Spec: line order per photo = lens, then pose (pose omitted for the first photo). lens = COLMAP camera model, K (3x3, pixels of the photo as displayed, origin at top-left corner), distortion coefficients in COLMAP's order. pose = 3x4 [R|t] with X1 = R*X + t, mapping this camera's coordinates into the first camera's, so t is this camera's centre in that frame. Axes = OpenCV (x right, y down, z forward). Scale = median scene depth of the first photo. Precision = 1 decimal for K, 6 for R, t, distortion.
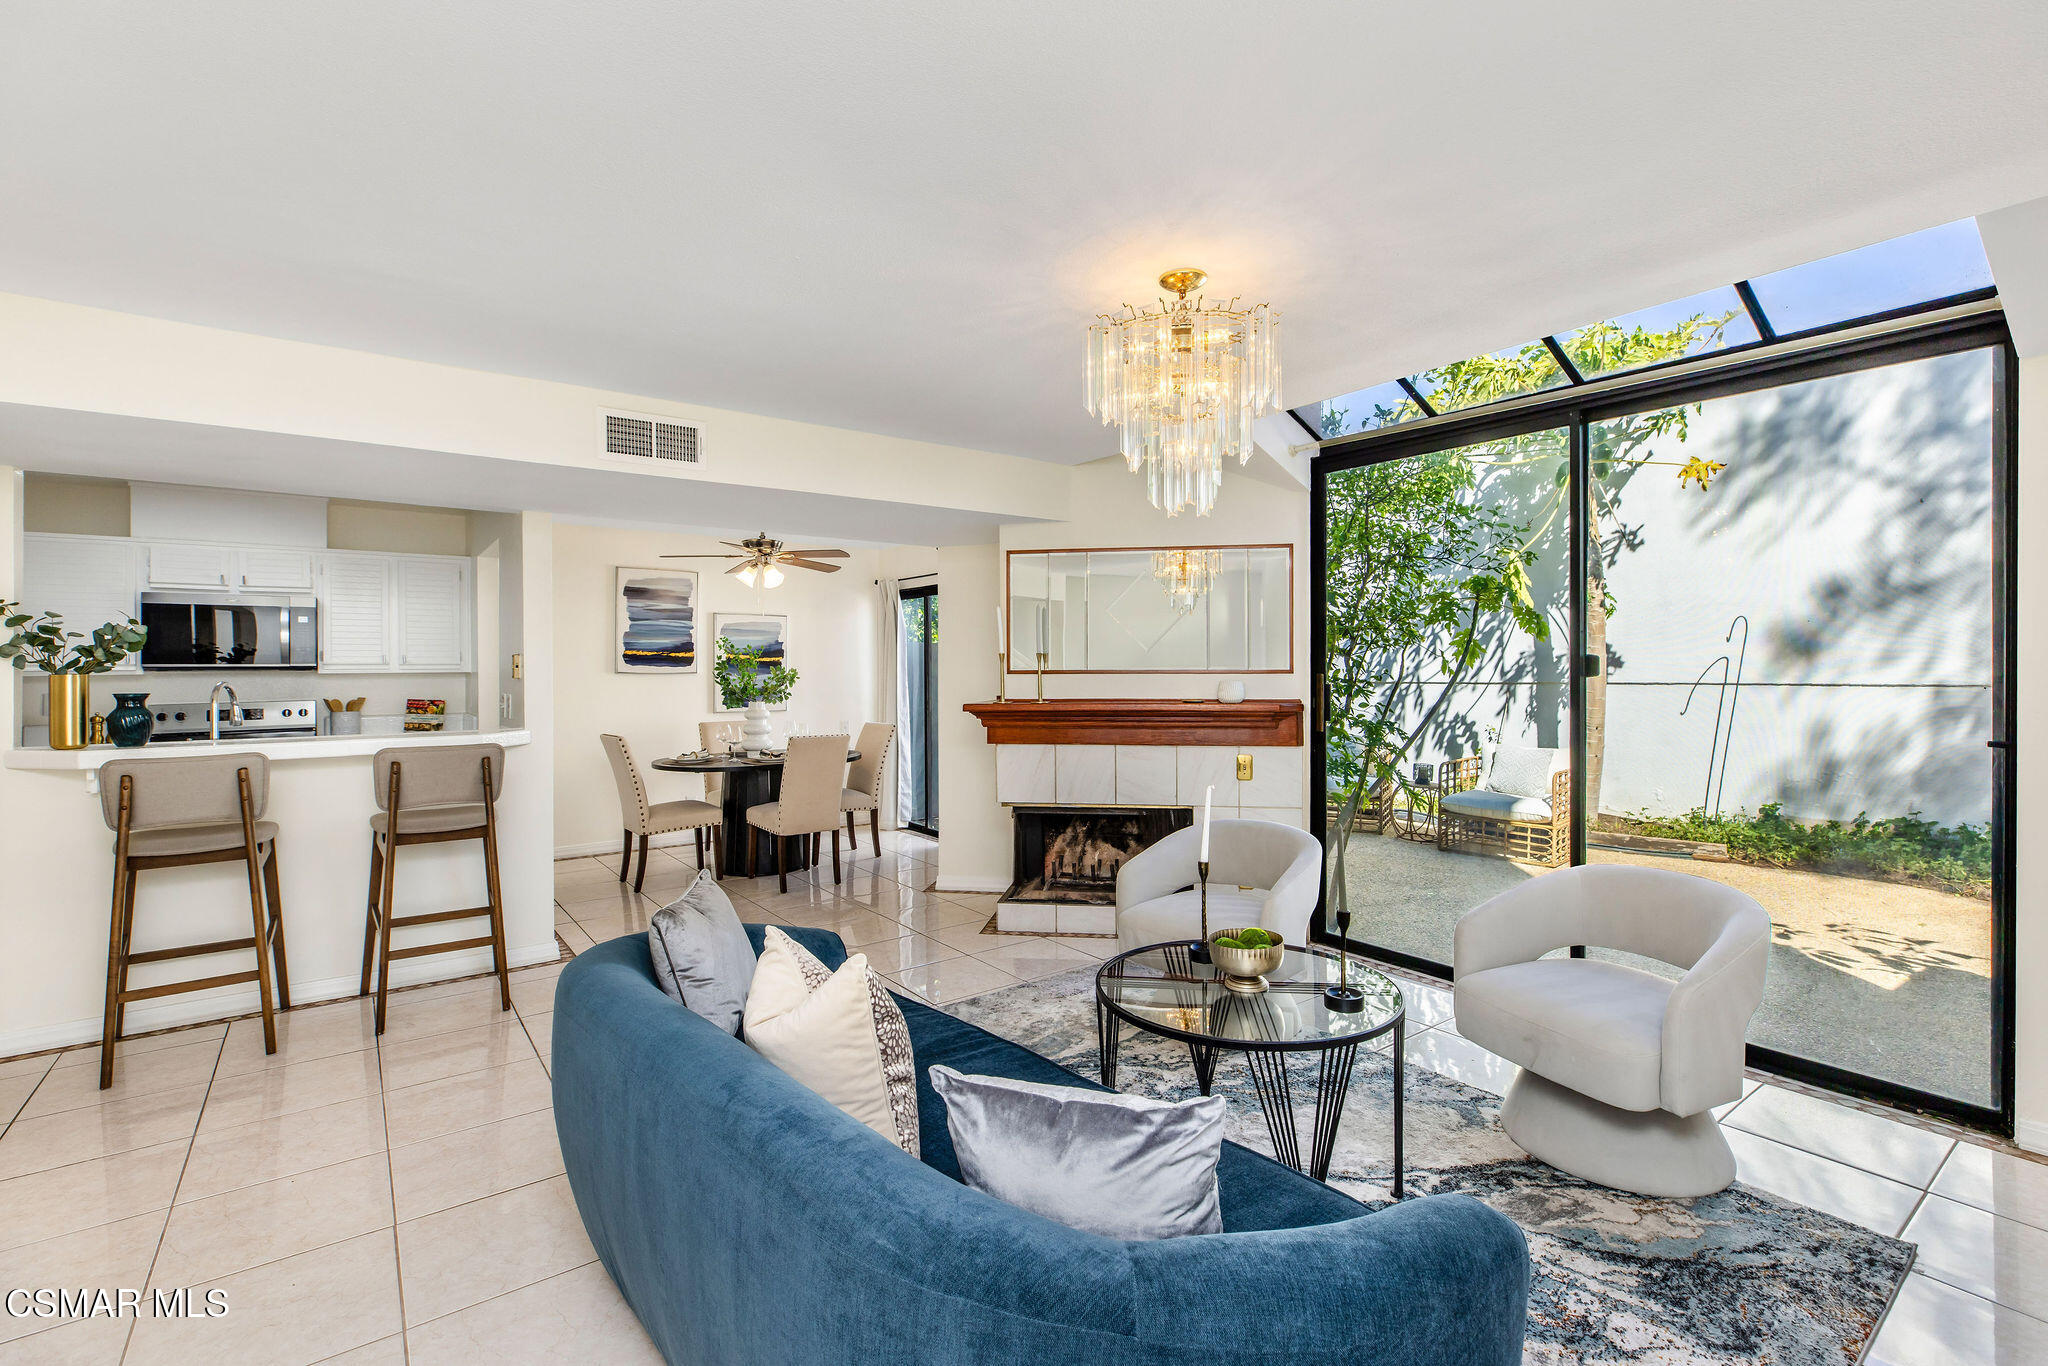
lens RADIAL K [[916.9, 0, 1035.7], [0, 916.9, 670.1], [0, 0, 1]] dist [0.002383, -0.000570]
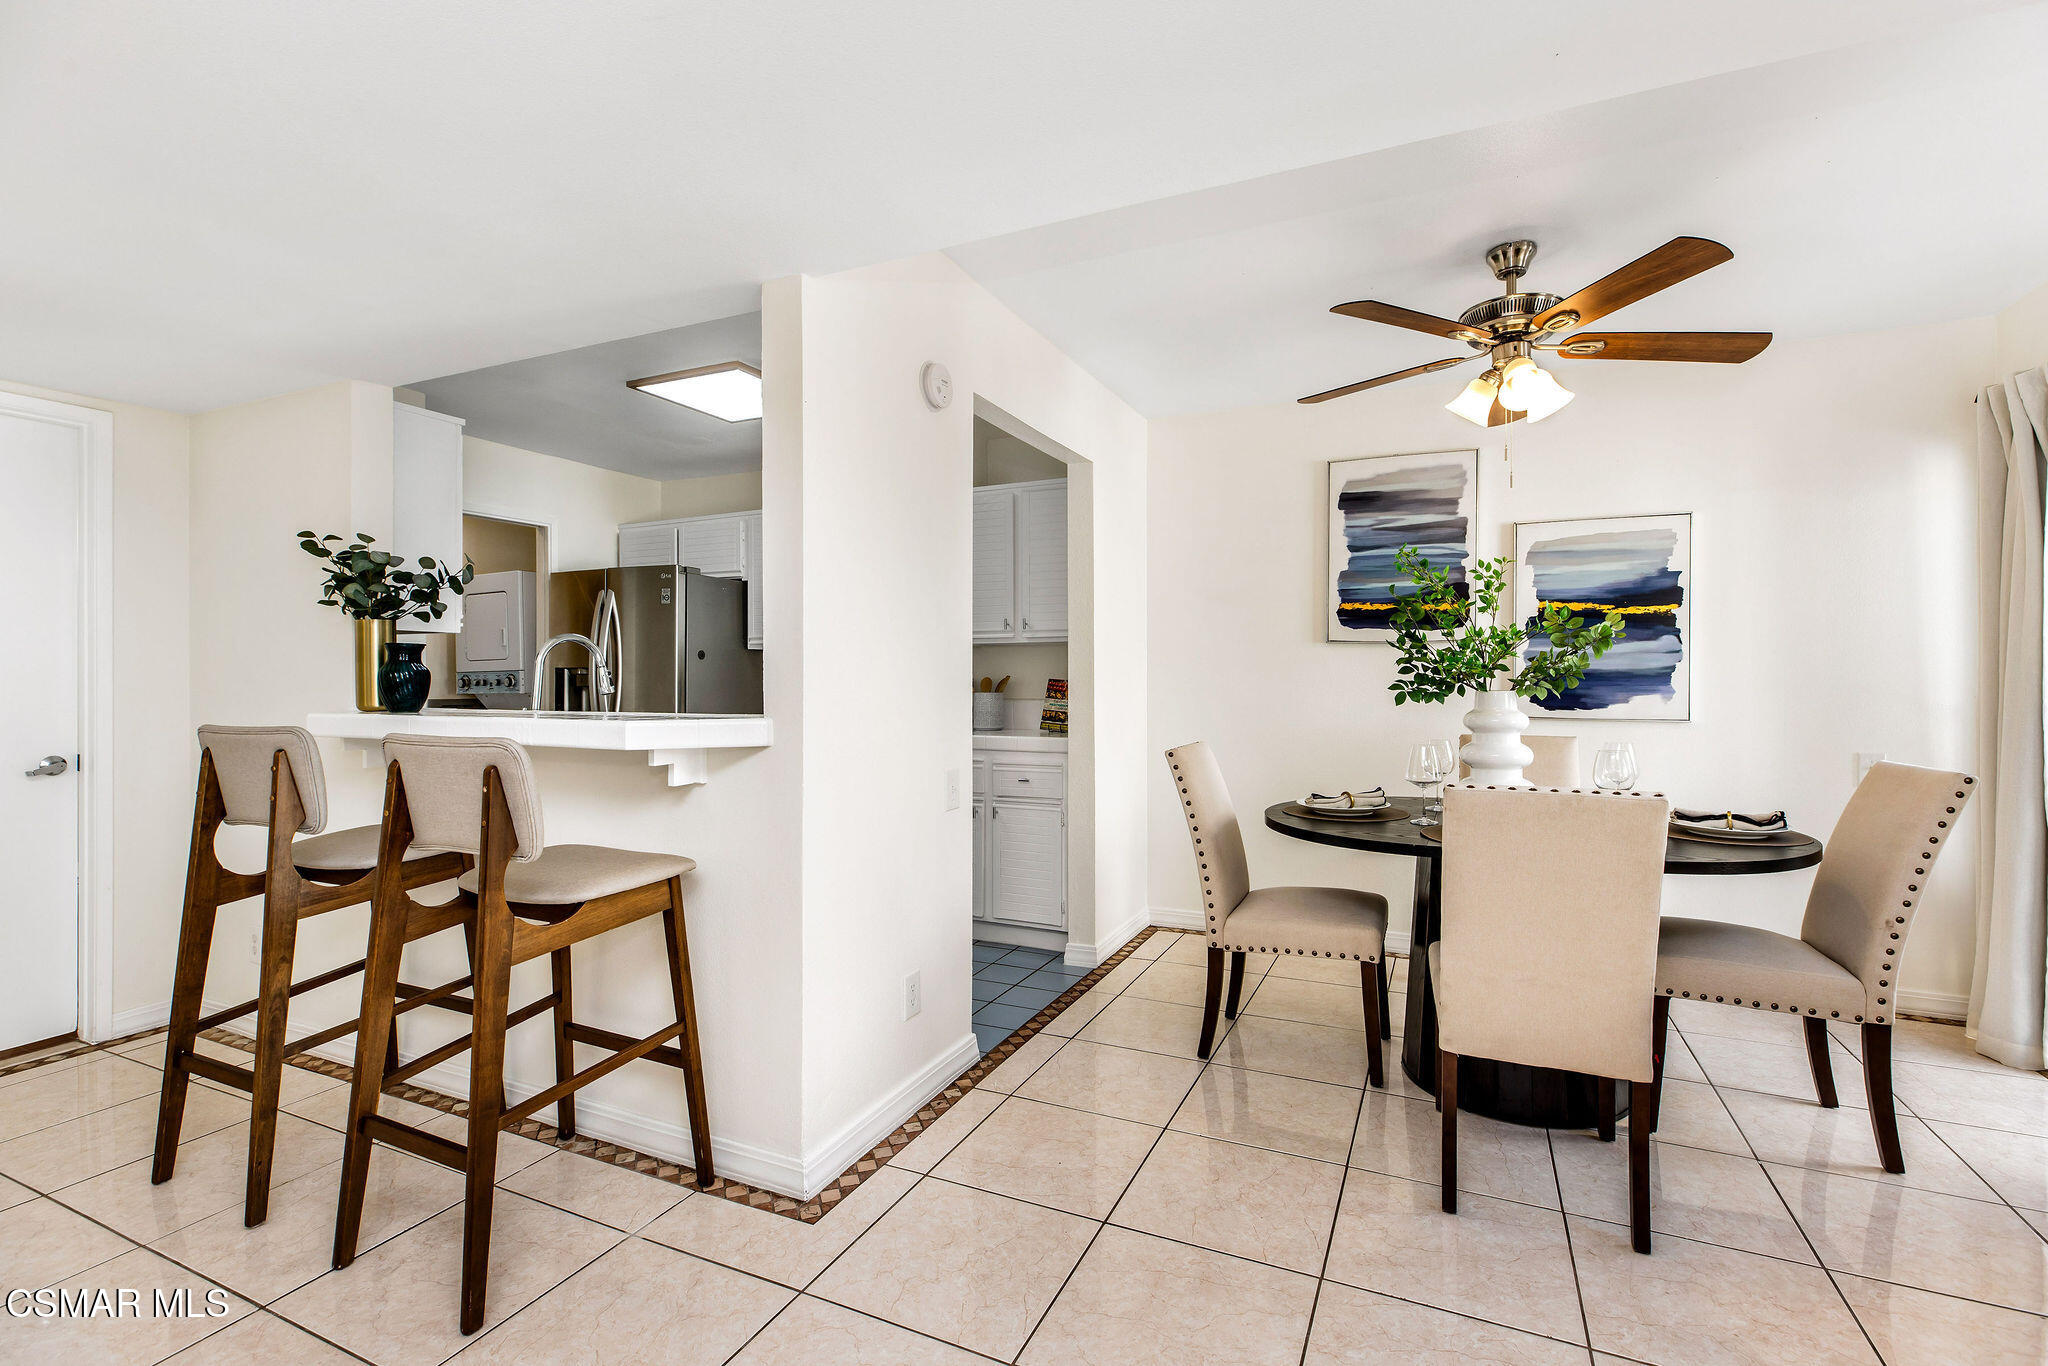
lens RADIAL K [[916.9, 0, 1032.3], [0, 916.9, 682.9], [0, 0, 1]] dist [0.002383, -0.000570]
pose [[0.472293, 0.009301, -0.881392, -0.036738], [-0.004959, 0.999957, 0.007895, 0.034159], [0.881428, 0.000642, 0.472319, 0.744555]]
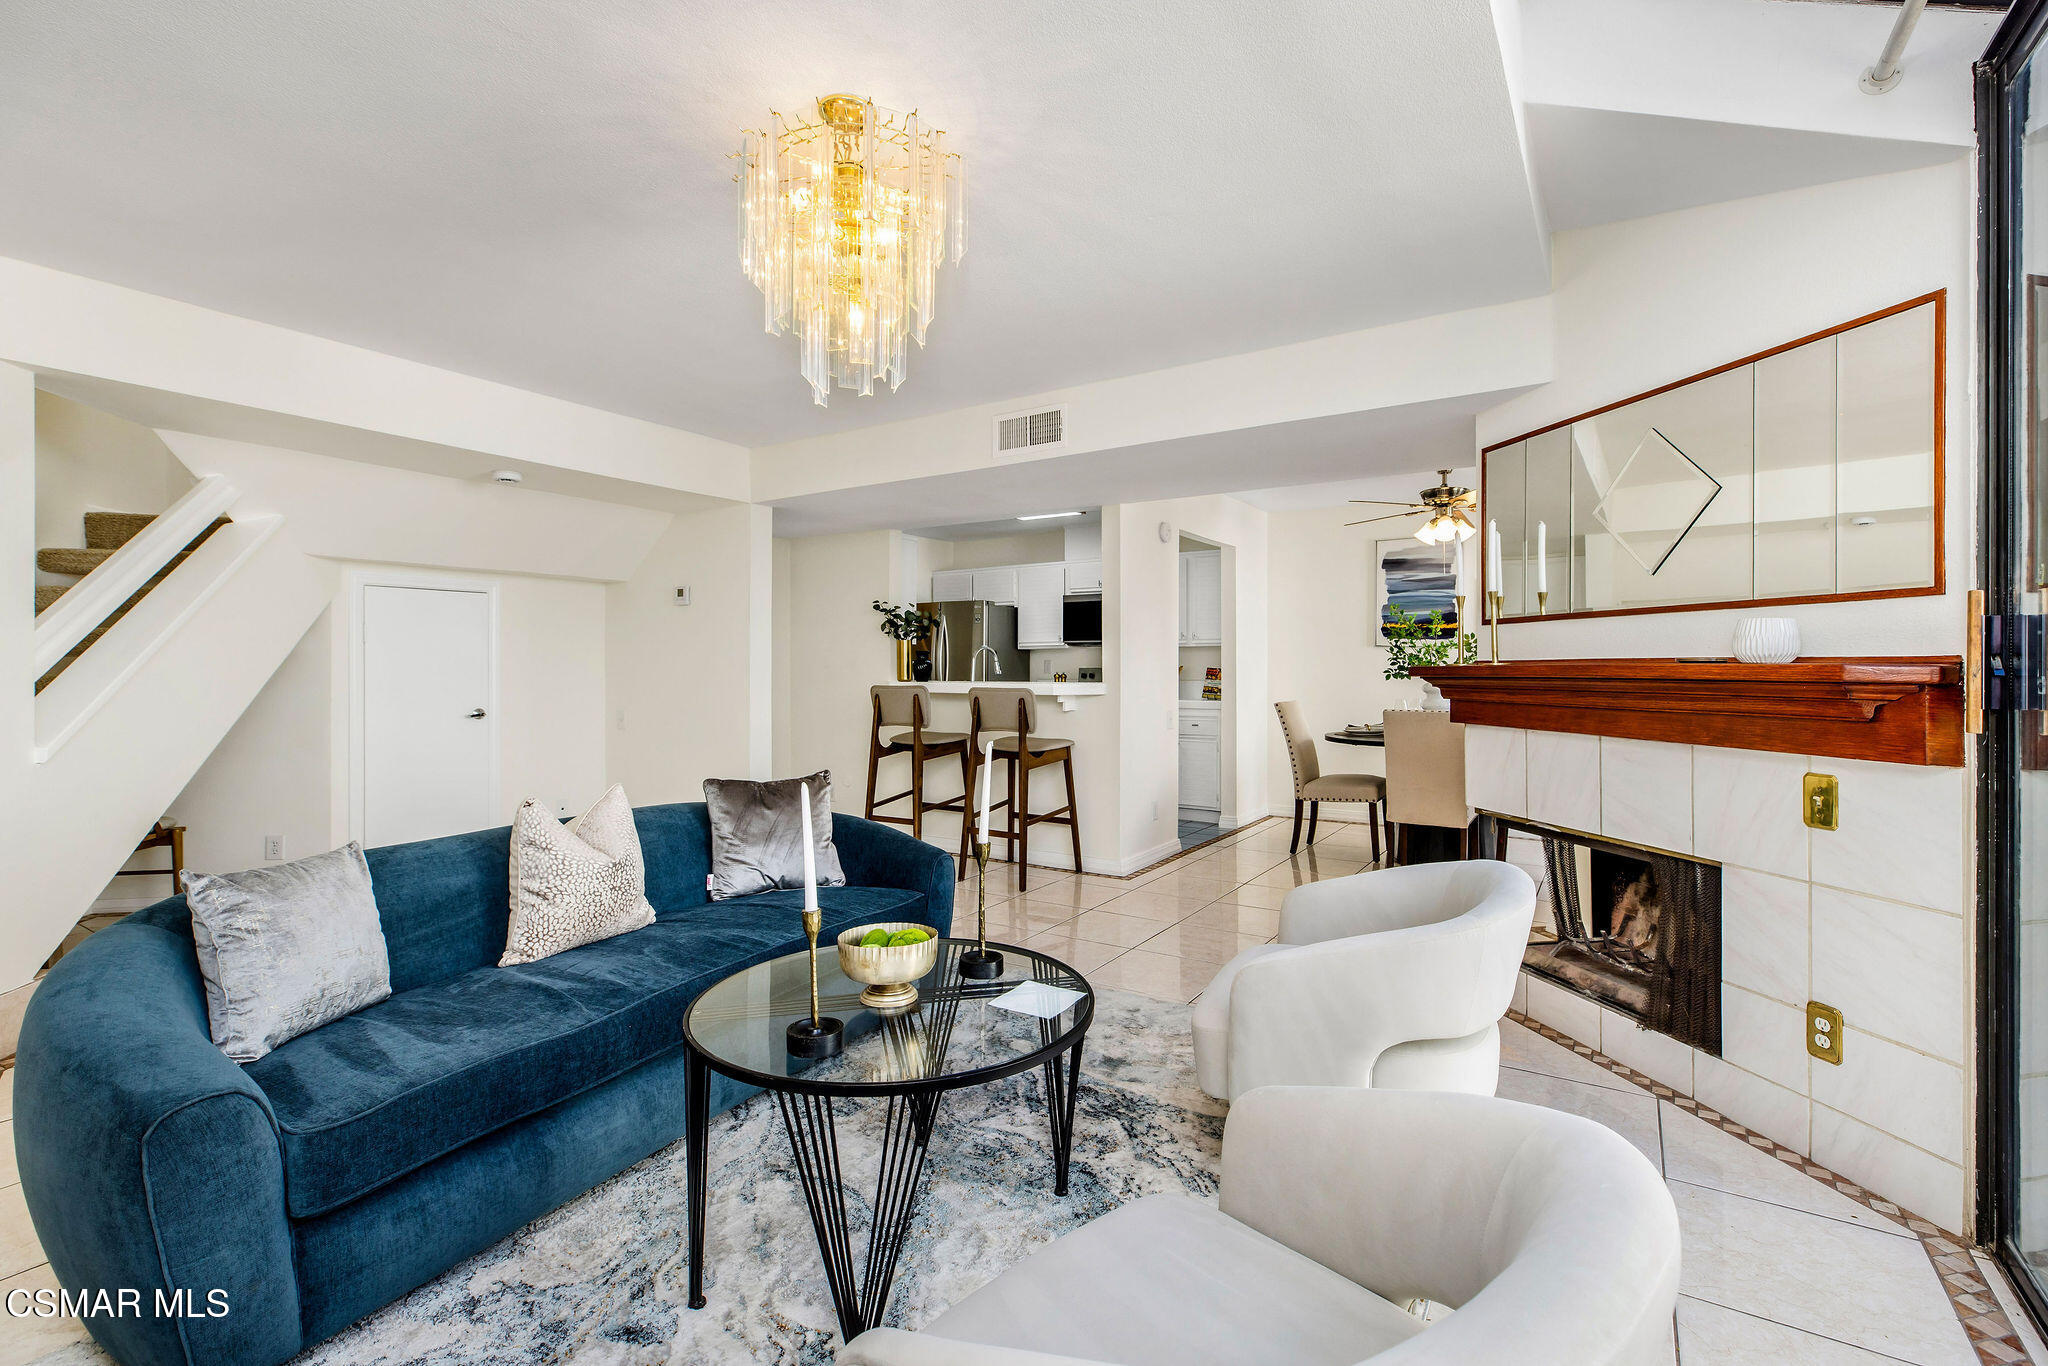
lens RADIAL K [[916.9, 0, 1030.8], [0, 916.9, 671.6], [0, 0, 1]] dist [0.002383, -0.000570]
pose [[0.348540, 0.009382, -0.937247, 0.470352], [-0.006314, 0.999951, 0.007661, 0.033867], [0.937273, 0.003248, 0.348582, 0.399879]]
